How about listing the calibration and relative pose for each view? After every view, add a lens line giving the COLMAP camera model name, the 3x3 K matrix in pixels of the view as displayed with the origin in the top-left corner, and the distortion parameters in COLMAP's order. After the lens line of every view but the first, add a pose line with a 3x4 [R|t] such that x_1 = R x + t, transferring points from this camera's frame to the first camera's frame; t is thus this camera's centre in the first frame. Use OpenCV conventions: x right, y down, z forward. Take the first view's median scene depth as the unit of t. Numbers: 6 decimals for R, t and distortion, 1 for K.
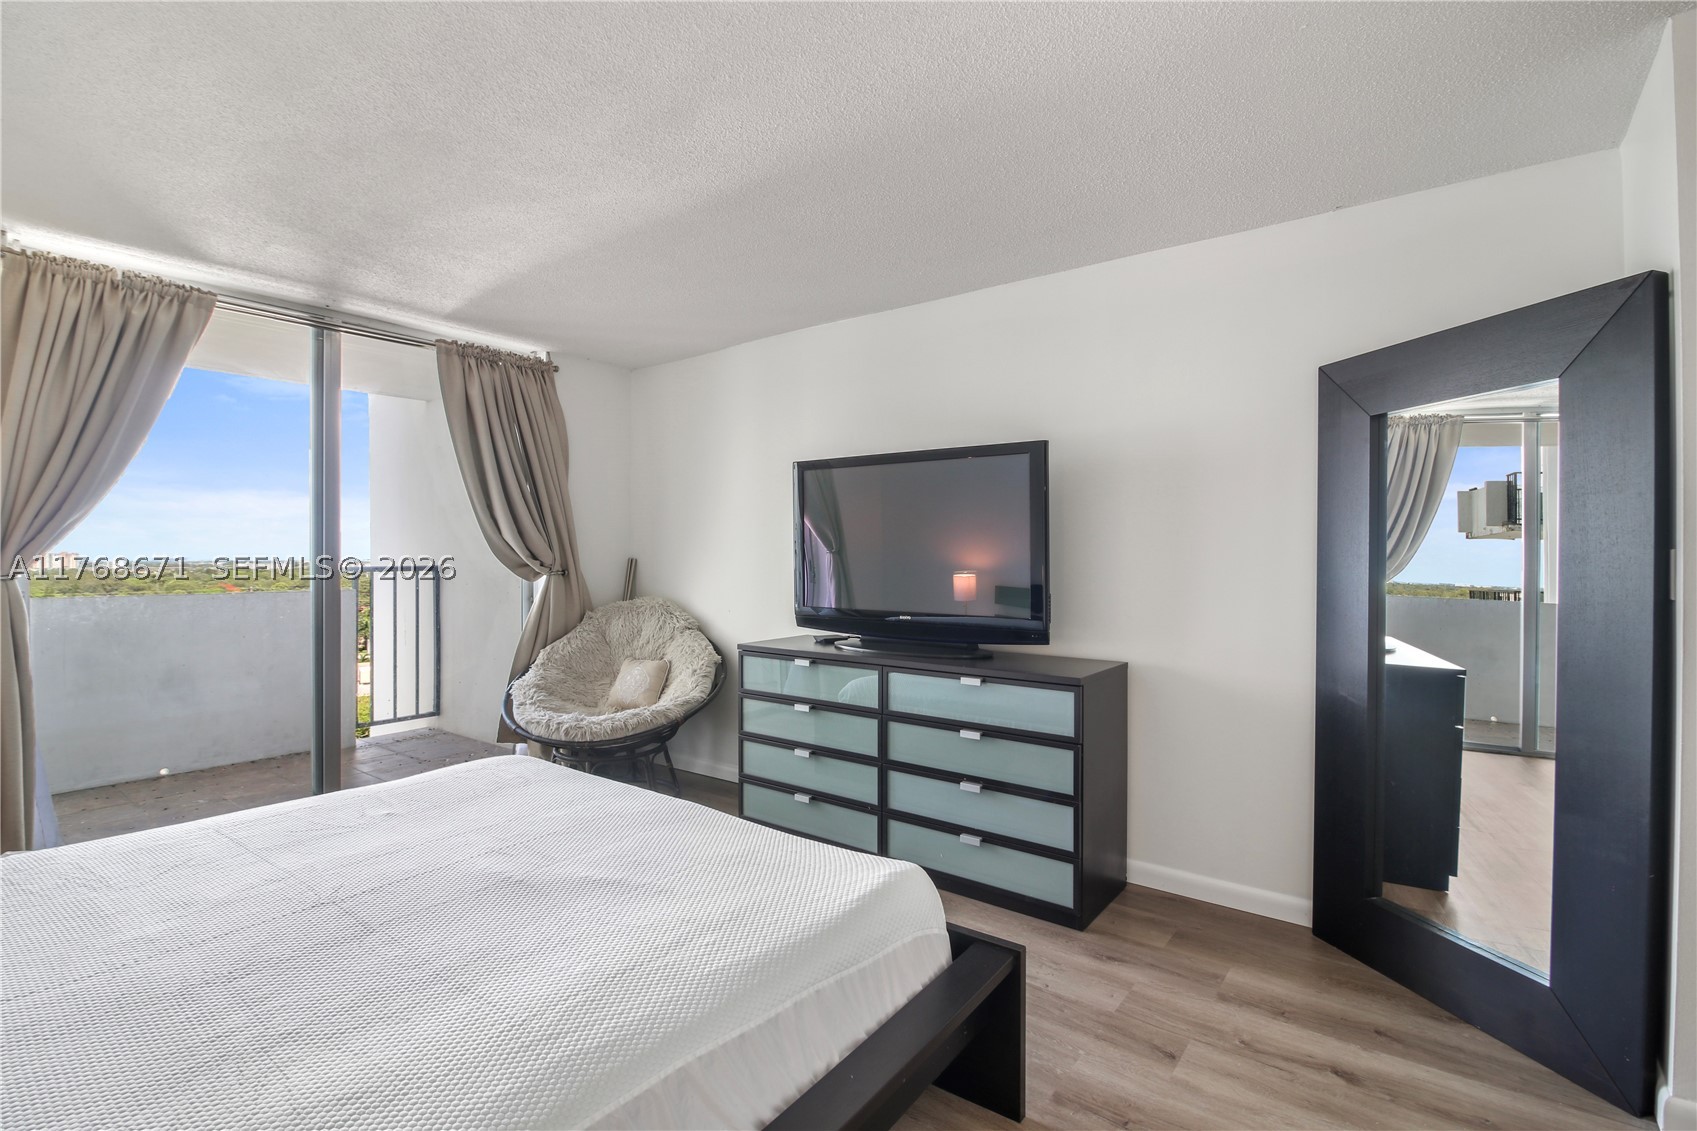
lens RADIAL K [[766.9, 0, 848.5], [0, 766.9, 565.5], [0, 0, 1]] dist [0.000276, 0.014449]
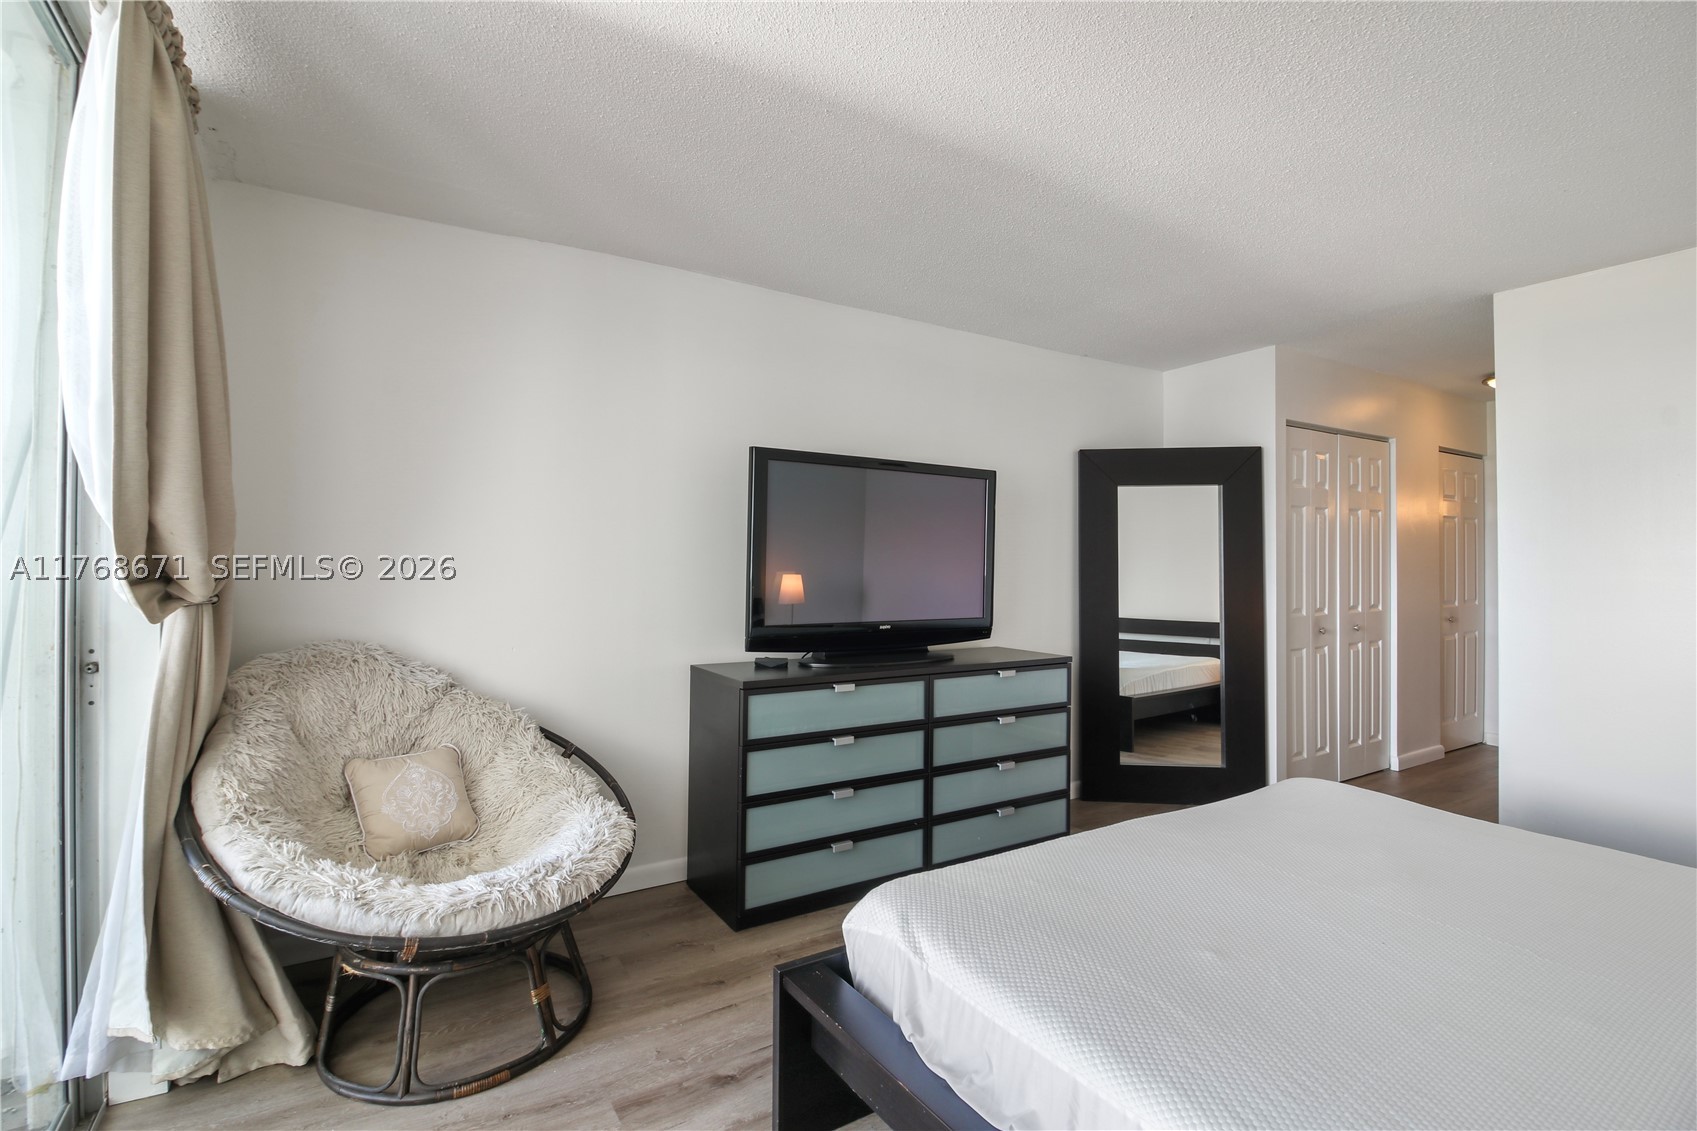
lens RADIAL K [[788.7, 0, 848.9], [0, 788.7, 555.3], [0, 0, 1]] dist [-0.000075, -0.012596]
pose [[0.358124, 0.009585, 0.933625, -0.937924], [0.006756, 0.999895, -0.012857, -0.012342], [-0.933650, 0.010912, 0.358022, 0.714702]]
